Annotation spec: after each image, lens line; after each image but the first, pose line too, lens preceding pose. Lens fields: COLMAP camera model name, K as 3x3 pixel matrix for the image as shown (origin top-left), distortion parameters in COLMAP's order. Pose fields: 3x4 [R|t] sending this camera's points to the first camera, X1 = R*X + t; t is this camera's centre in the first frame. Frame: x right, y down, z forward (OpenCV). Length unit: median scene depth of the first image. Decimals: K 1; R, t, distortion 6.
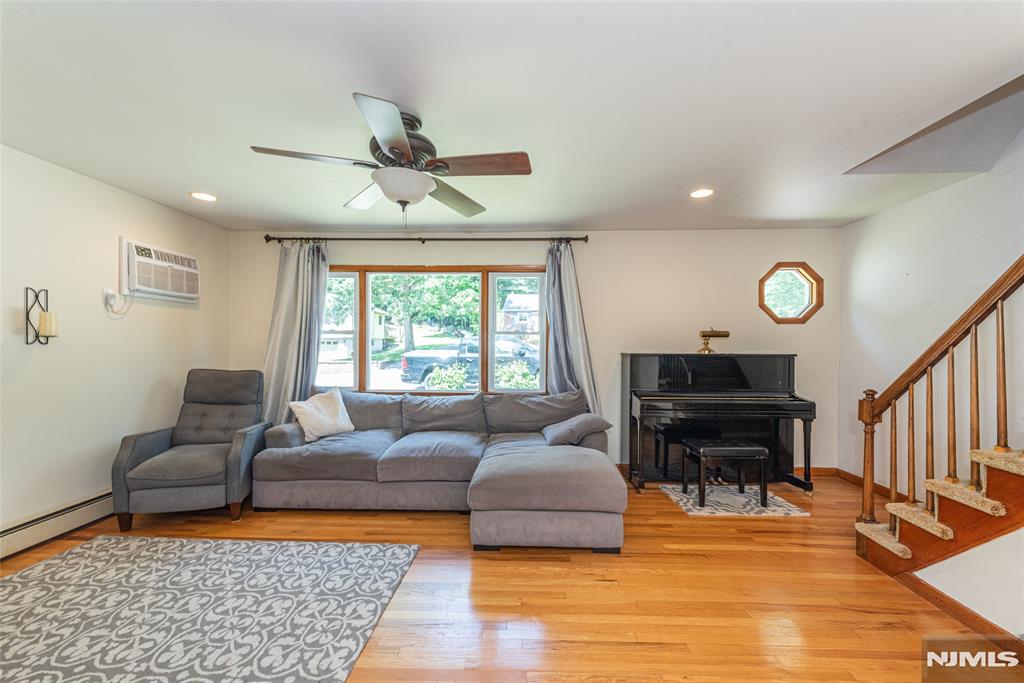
lens RADIAL K [[405.1, 0, 507.5], [0, 405.1, 343.6], [0, 0, 1]] dist [0.004610, -0.002534]
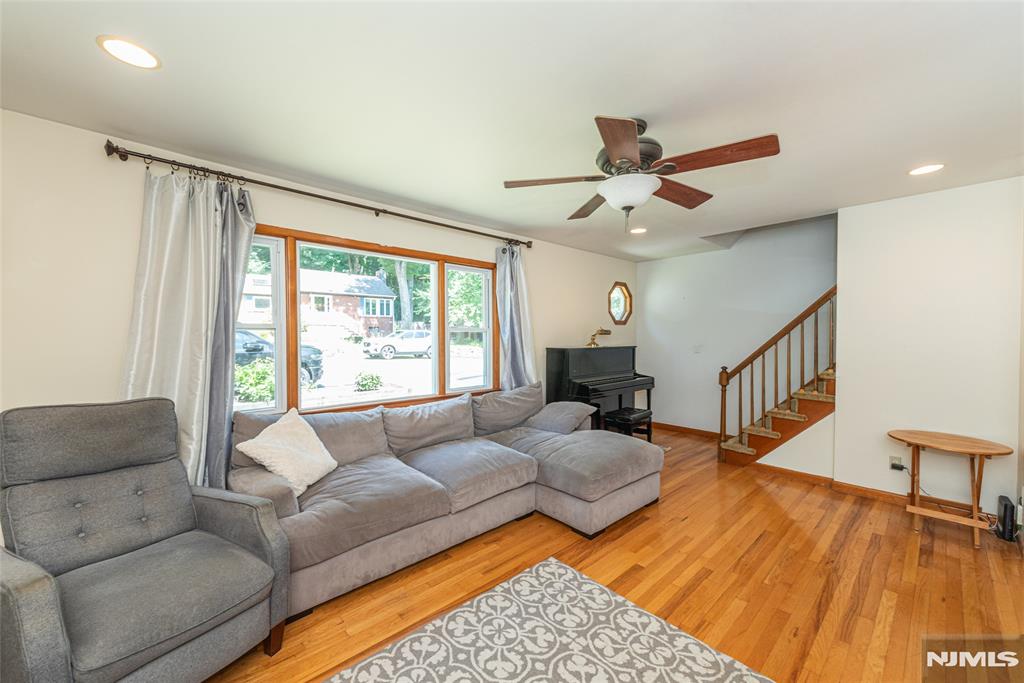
lens RADIAL K [[405.1, 0, 519.3], [0, 405.1, 339.2], [0, 0, 1]] dist [0.004610, -0.002534]
pose [[0.703205, -0.009536, 0.710924, -0.705967], [0.000829, 0.999920, 0.012593, -0.019397], [-0.710987, -0.008267, 0.703156, 0.290878]]
